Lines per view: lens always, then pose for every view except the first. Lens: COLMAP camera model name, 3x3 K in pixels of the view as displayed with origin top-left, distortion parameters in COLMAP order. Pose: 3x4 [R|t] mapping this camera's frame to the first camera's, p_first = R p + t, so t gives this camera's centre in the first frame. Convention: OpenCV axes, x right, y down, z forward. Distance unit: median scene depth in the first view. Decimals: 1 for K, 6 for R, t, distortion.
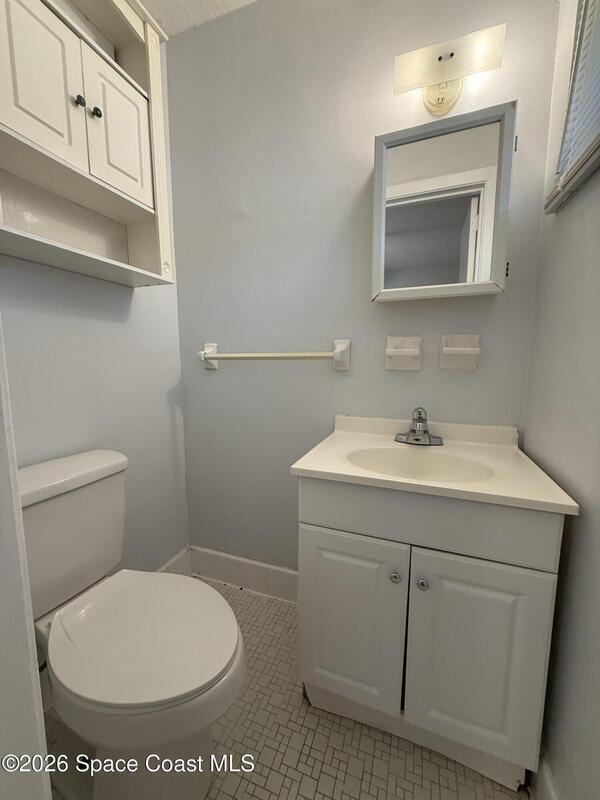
lens RADIAL K [[317.8, 0, 300.0], [0, 317.8, 400.0], [0, 0, 1]] dist [-0.000121, 0.000078]
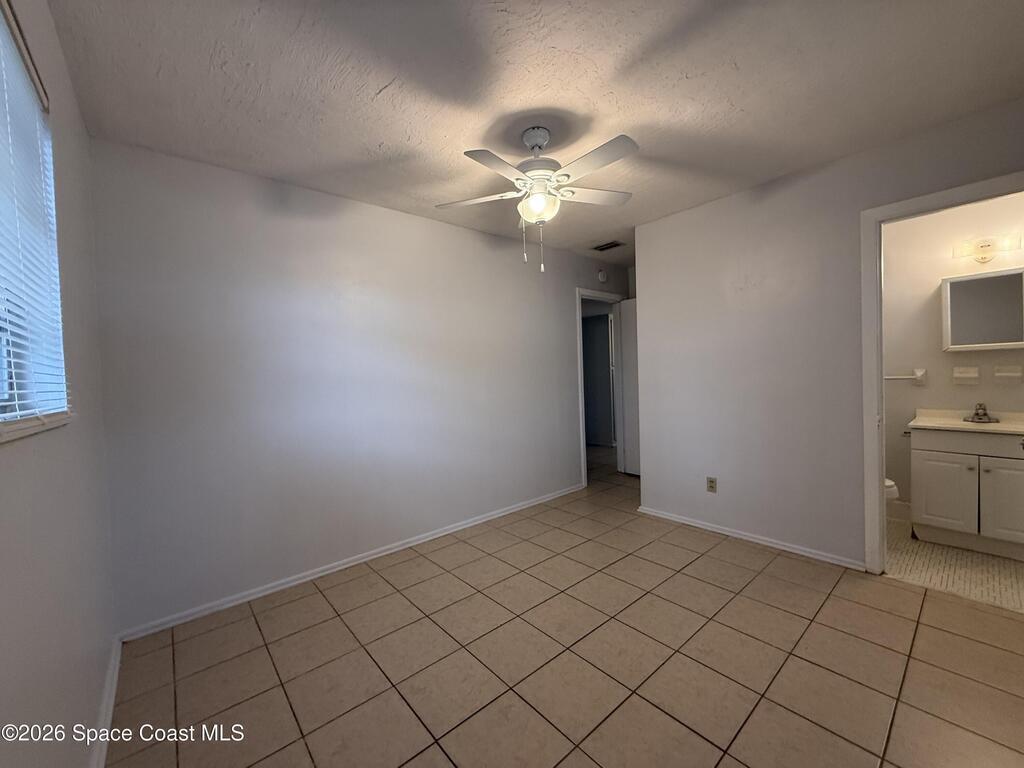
lens RADIAL K [[406.8, 0, 510.3], [0, 406.8, 382.3], [0, 0, 1]] dist [-0.000121, 0.000078]
pose [[0.876622, -0.018107, -0.480839, -1.001451], [-0.028472, 0.995589, -0.089399, 0.209198], [0.480337, 0.092060, 0.872239, -2.713104]]
